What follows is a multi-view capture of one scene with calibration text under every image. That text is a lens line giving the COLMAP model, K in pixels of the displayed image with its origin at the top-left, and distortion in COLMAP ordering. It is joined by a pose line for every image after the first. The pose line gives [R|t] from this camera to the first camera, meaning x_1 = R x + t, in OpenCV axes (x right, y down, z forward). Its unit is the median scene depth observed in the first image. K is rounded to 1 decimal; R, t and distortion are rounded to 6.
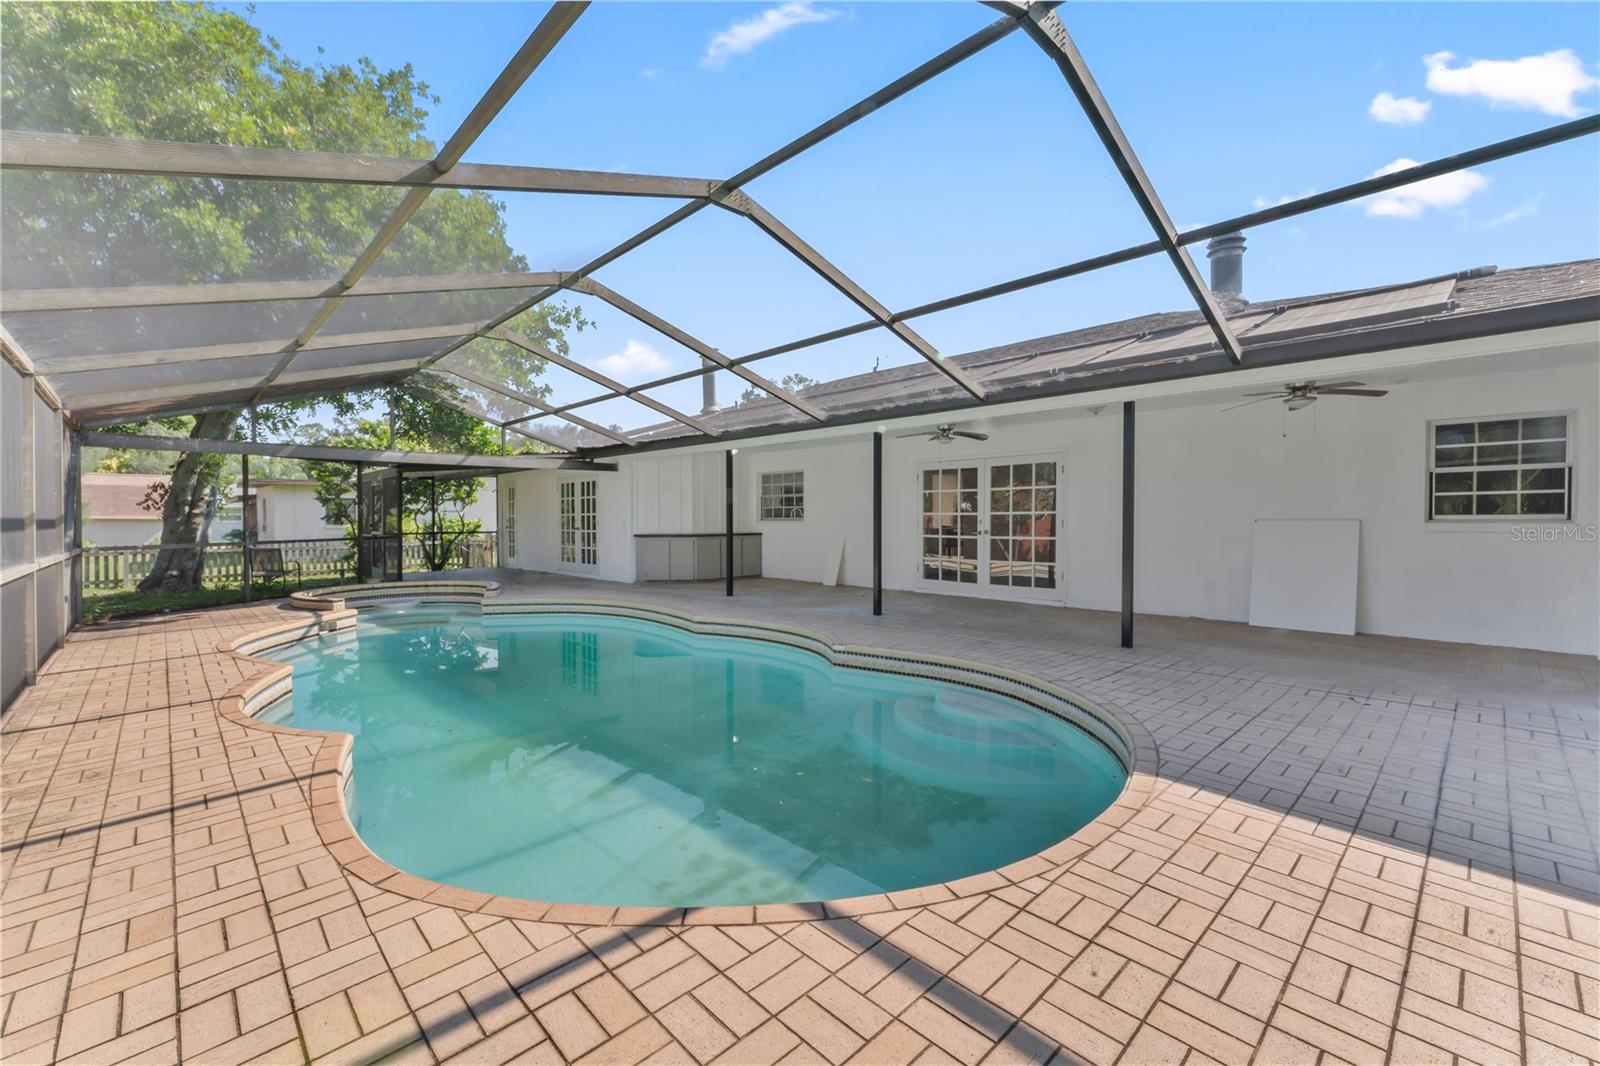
lens RADIAL K [[669.9, 0, 800.0], [0, 669.9, 533.0], [0, 0, 1]] dist [-0.002322, -0.000172]
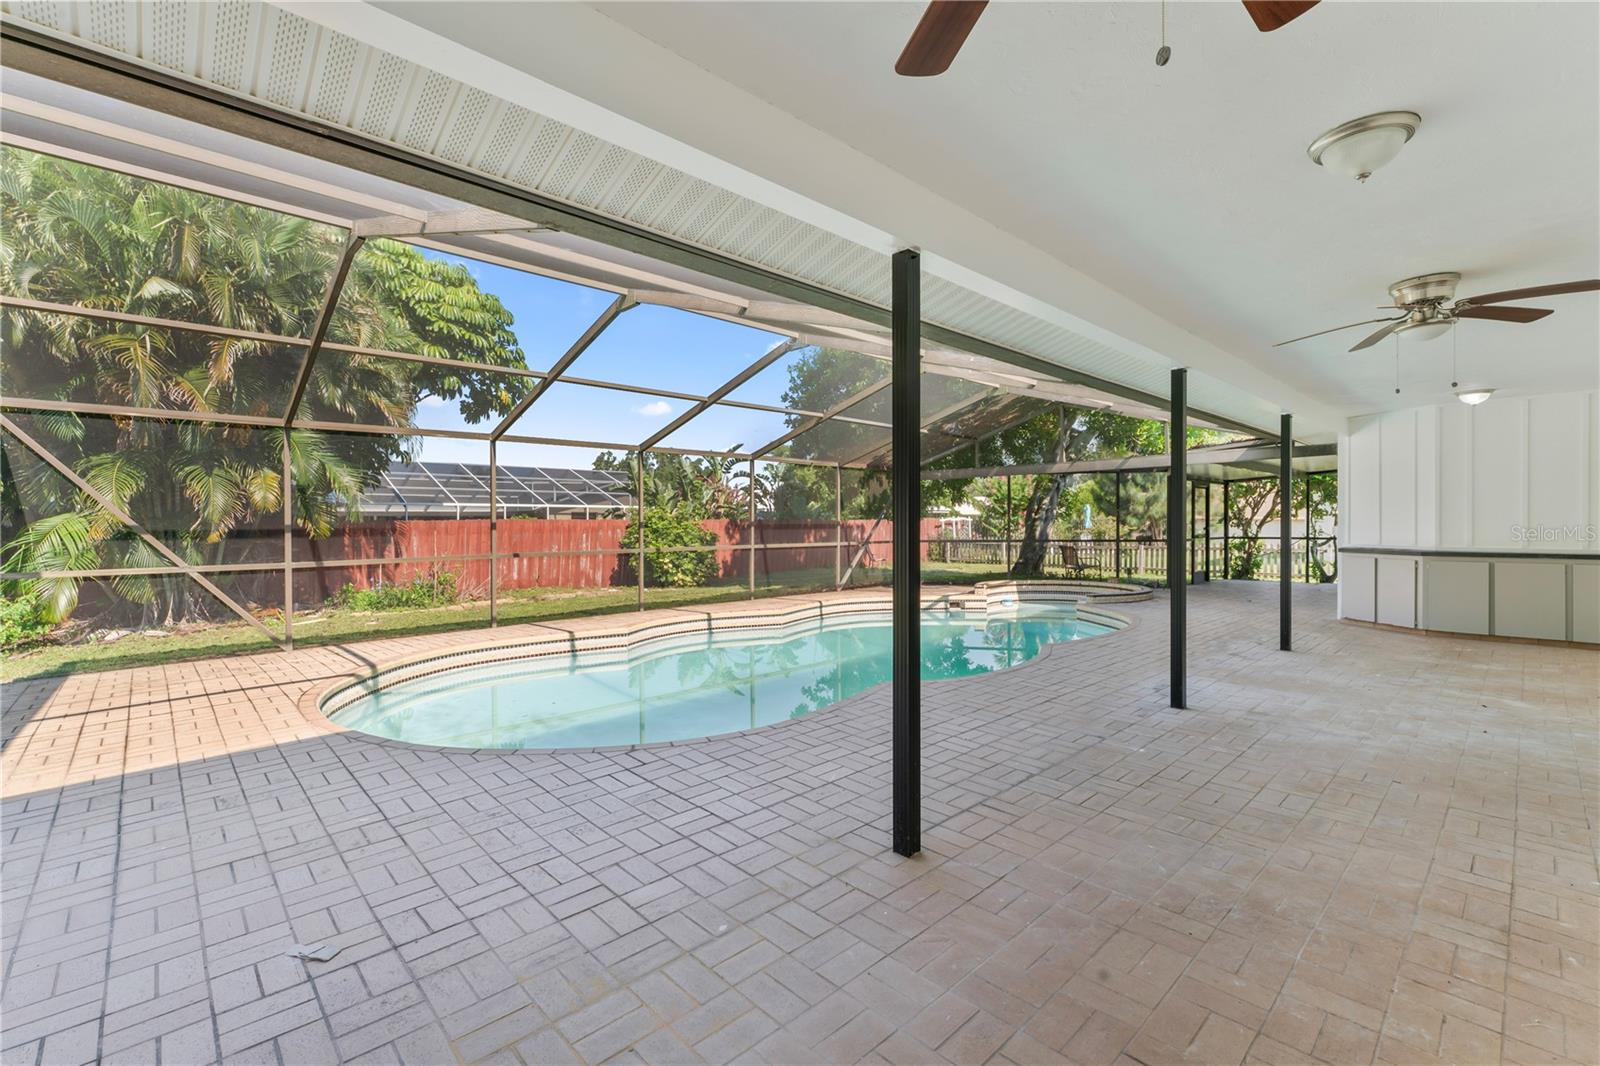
lens RADIAL K [[693.5, 0, 800.0], [0, 693.5, 533.0], [0, 0, 1]] dist [-0.000456, -0.000048]
pose [[-0.007974, 0.019149, -0.999785, 0.701851], [-0.016160, 0.999684, 0.019276, -0.025543], [0.999838, 0.016310, -0.007662, 0.716651]]
